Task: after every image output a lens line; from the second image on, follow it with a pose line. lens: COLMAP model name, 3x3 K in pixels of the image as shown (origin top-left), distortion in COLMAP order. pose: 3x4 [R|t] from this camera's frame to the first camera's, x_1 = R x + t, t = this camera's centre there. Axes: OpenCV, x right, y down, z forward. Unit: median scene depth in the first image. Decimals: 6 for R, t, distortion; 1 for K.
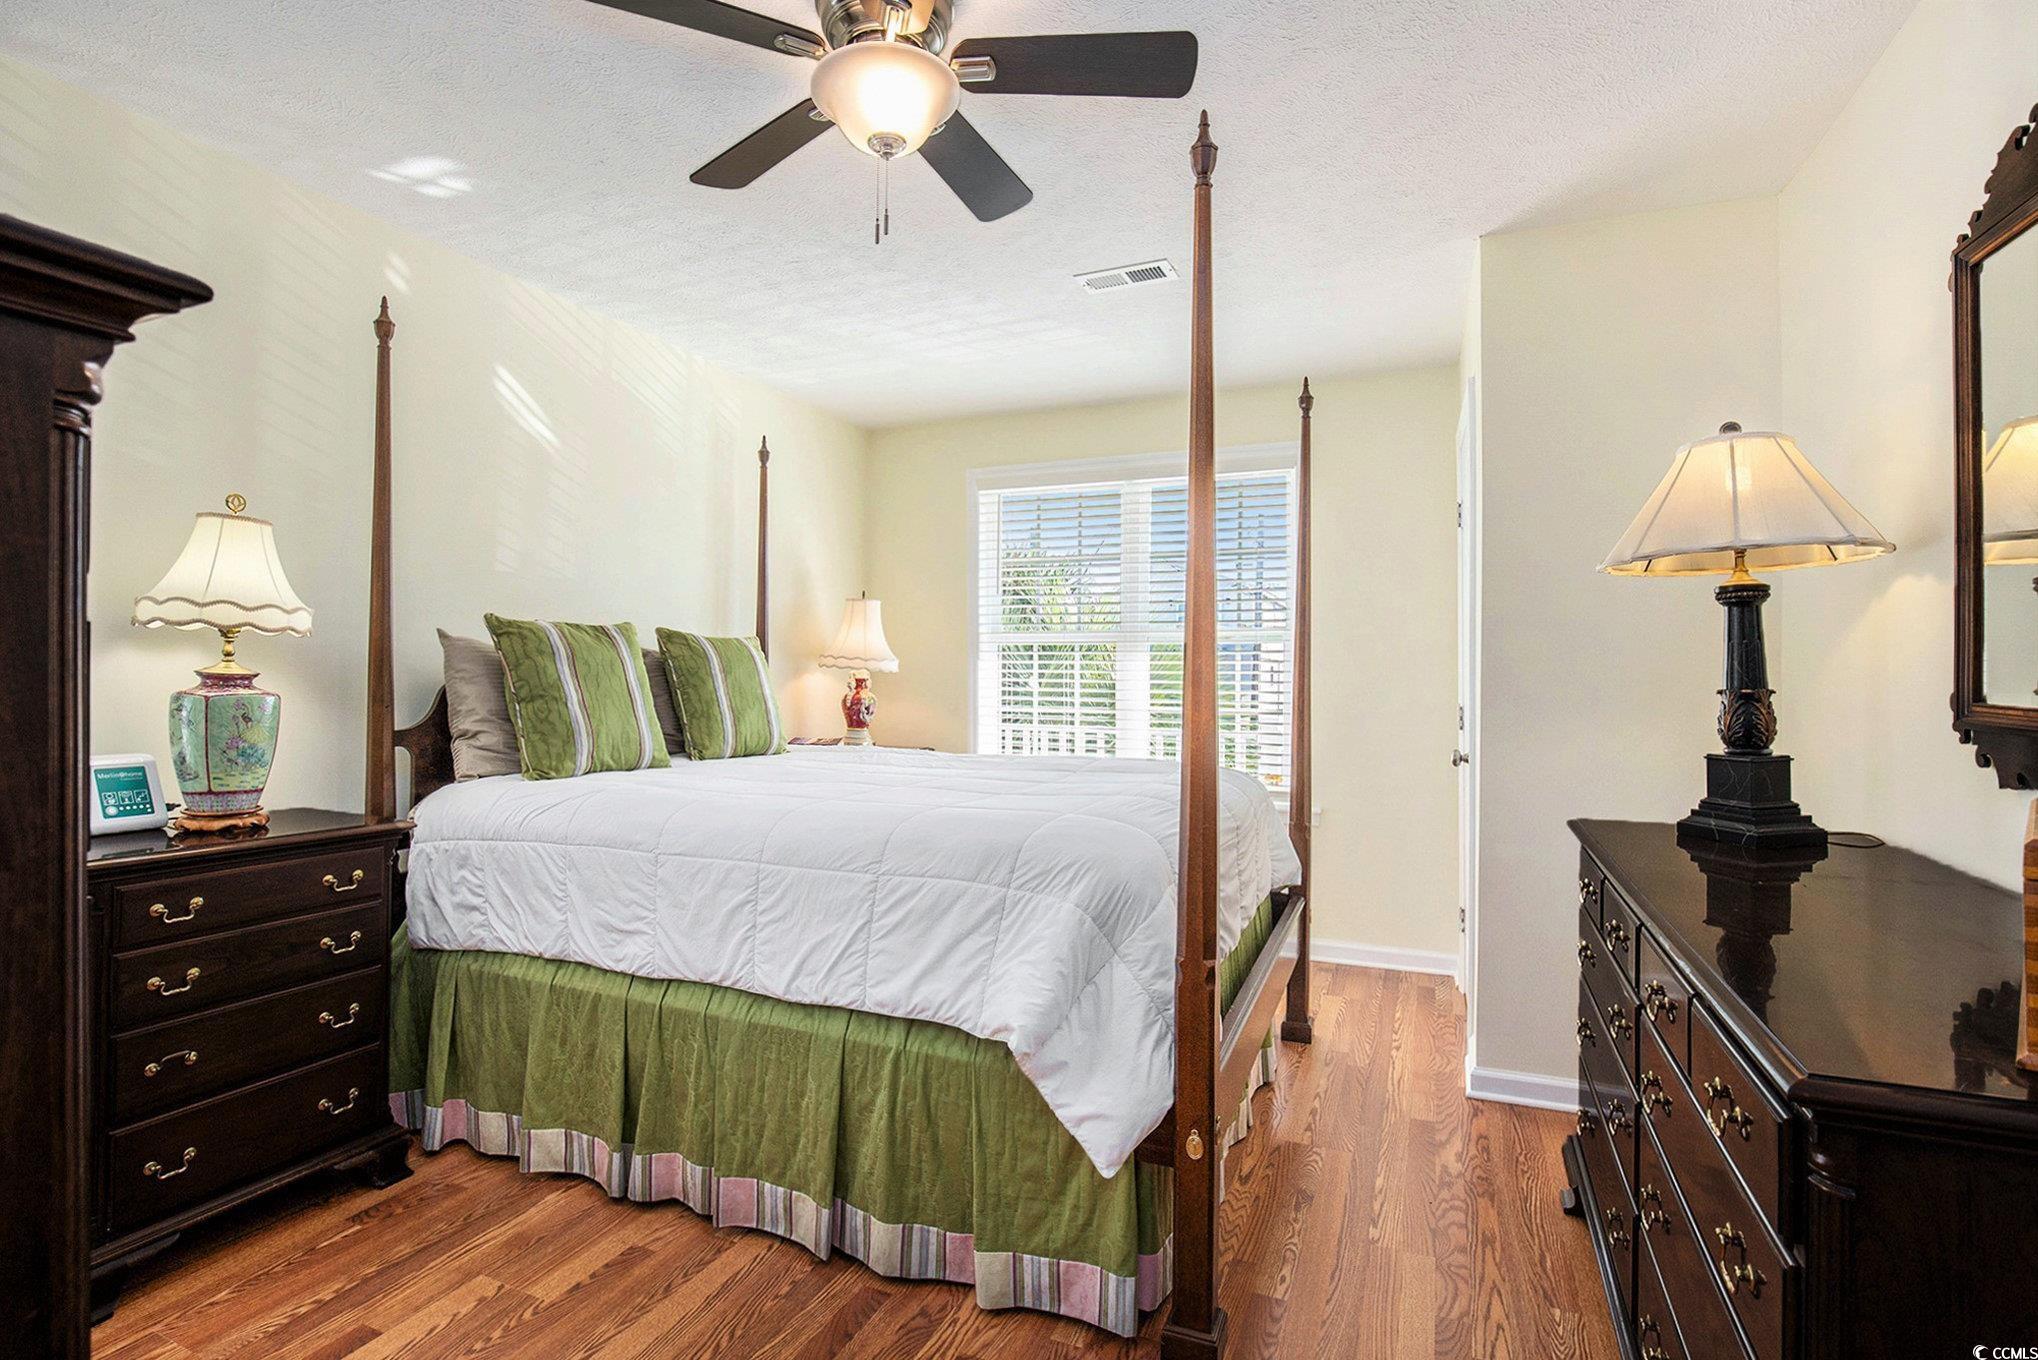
lens RADIAL K [[941.9, 0, 1021.0], [0, 941.9, 672.9], [0, 0, 1]] dist [-0.033154, 0.005234]
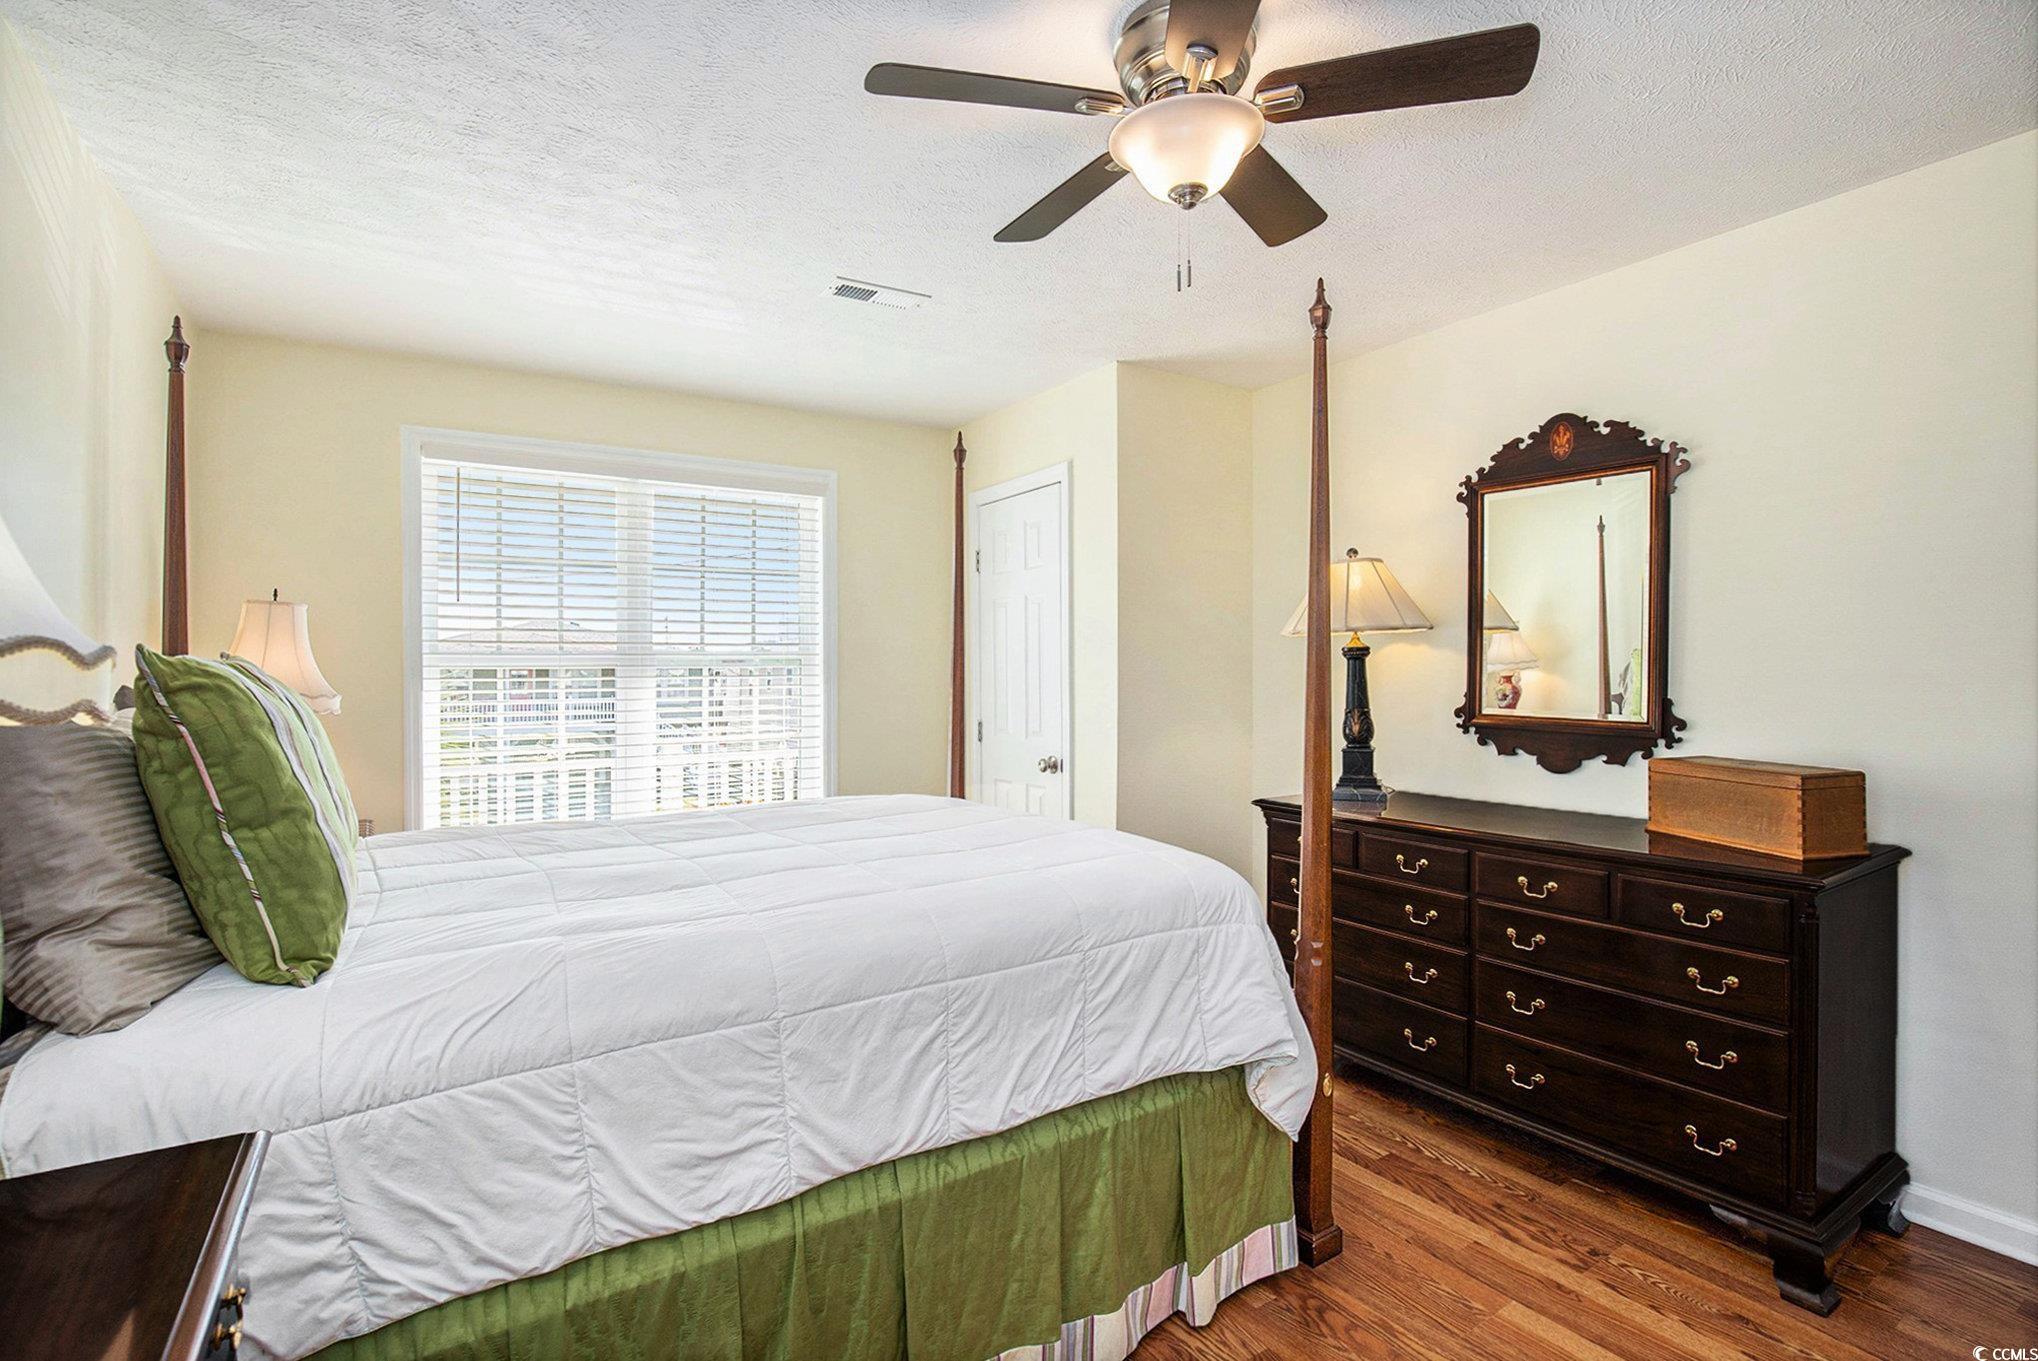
lens RADIAL K [[941.9, 0, 1013.3], [0, 941.9, 675.5], [0, 0, 1]] dist [-0.033154, 0.005234]
pose [[0.567767, -0.015716, 0.823039, -0.878459], [0.012390, 0.999868, 0.010545, -0.061267], [-0.823096, 0.004211, 0.567886, 0.495133]]
